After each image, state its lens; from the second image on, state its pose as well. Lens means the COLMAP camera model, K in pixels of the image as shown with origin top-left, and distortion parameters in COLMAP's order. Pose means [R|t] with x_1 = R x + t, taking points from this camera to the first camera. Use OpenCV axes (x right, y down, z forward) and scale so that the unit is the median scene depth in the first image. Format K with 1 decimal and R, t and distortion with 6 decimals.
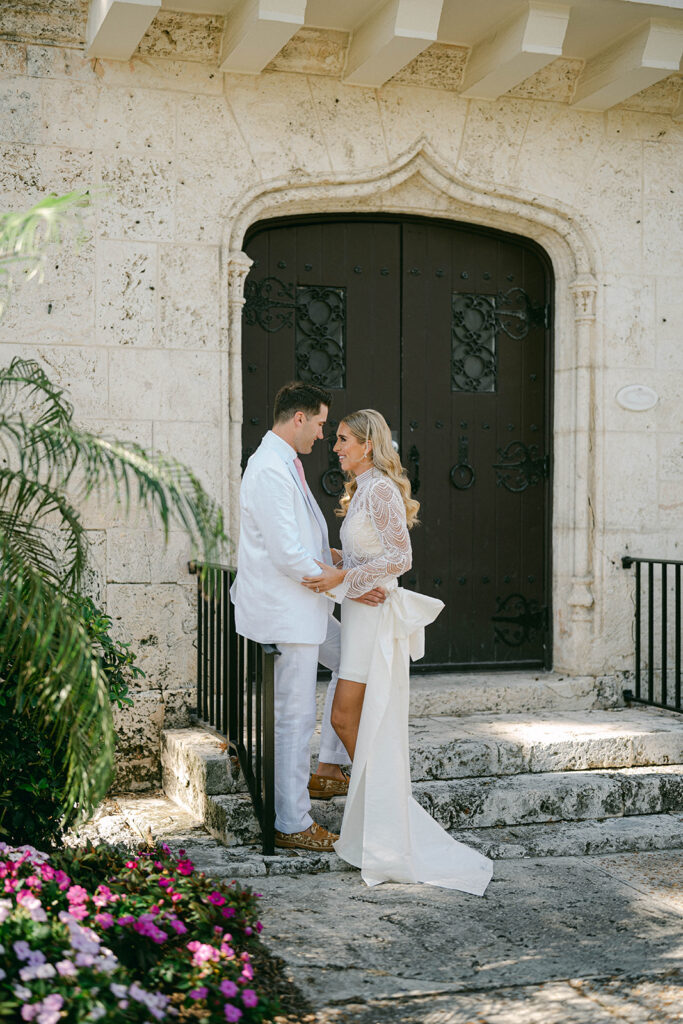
lens RADIAL K [[1420.9, 0, 340.8], [0, 1420.9, 511.2], [0, 0, 1]] dist [0.015578, 0.000000]
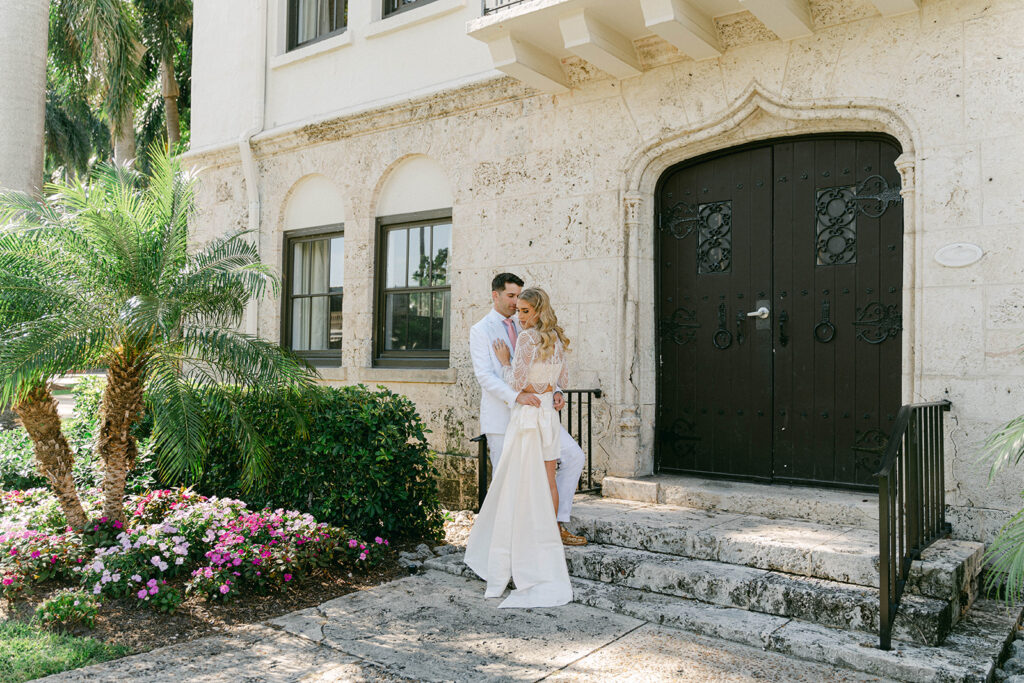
lens RADIAL K [[829.0, 0, 510.1], [0, 829.0, 341.6], [0, 0, 1]] dist [0.003759, -0.004230]
pose [[0.544938, -0.024052, -0.838132, 0.624685], [-0.014118, 0.999184, -0.037852, 0.017847], [0.838358, 0.032460, 0.544153, 0.414270]]
